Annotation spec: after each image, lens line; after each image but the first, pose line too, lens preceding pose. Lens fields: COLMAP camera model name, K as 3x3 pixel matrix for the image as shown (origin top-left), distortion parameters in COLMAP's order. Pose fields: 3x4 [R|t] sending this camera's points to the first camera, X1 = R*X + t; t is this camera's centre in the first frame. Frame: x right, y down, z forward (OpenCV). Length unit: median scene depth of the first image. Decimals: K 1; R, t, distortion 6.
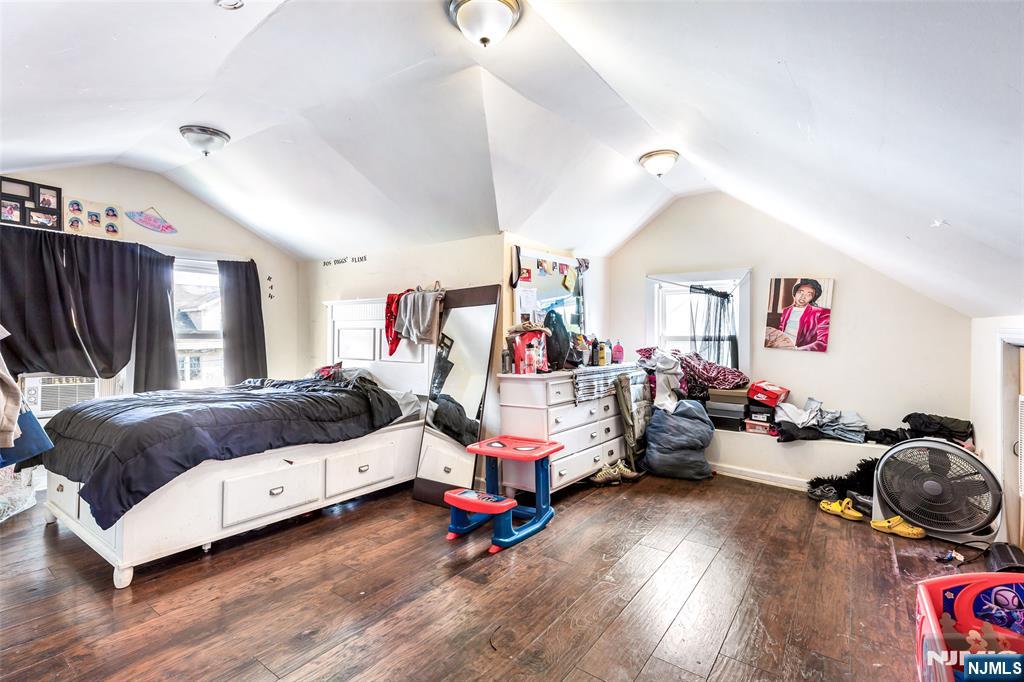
lens RADIAL K [[464.5, 0, 517.2], [0, 464.5, 340.8], [0, 0, 1]] dist [0.000204, 0.001120]
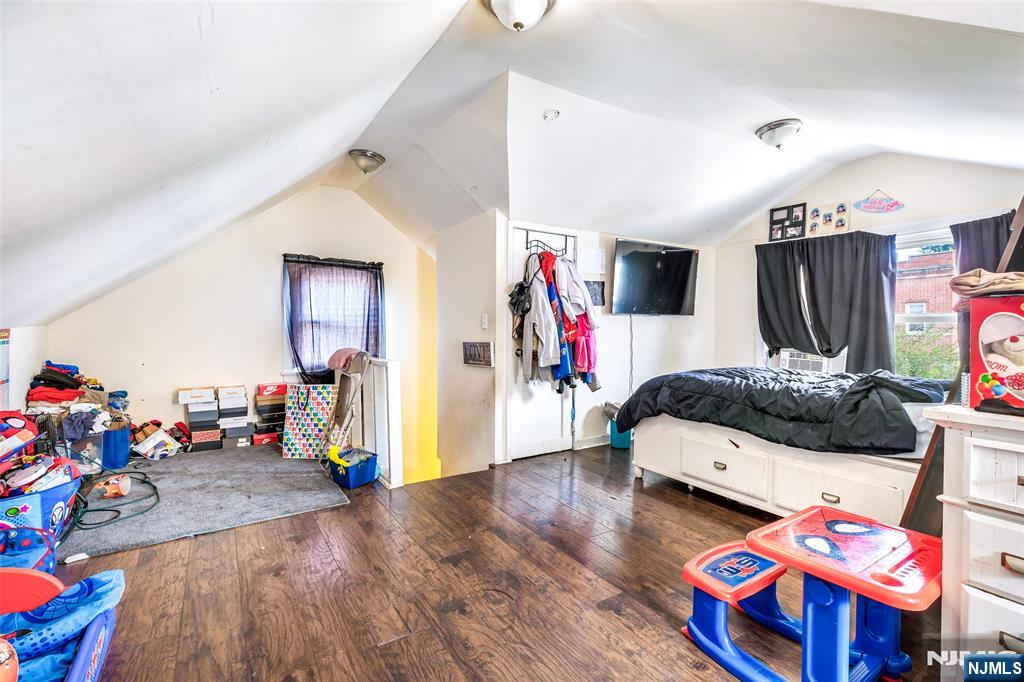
lens RADIAL K [[464.5, 0, 515.7], [0, 464.5, 335.9], [0, 0, 1]] dist [0.000204, 0.001120]
pose [[-0.363384, 0.022565, -0.931366, 0.488741], [-0.007143, 0.999610, 0.027005, 0.003547], [0.931612, 0.016466, -0.363081, 0.743804]]
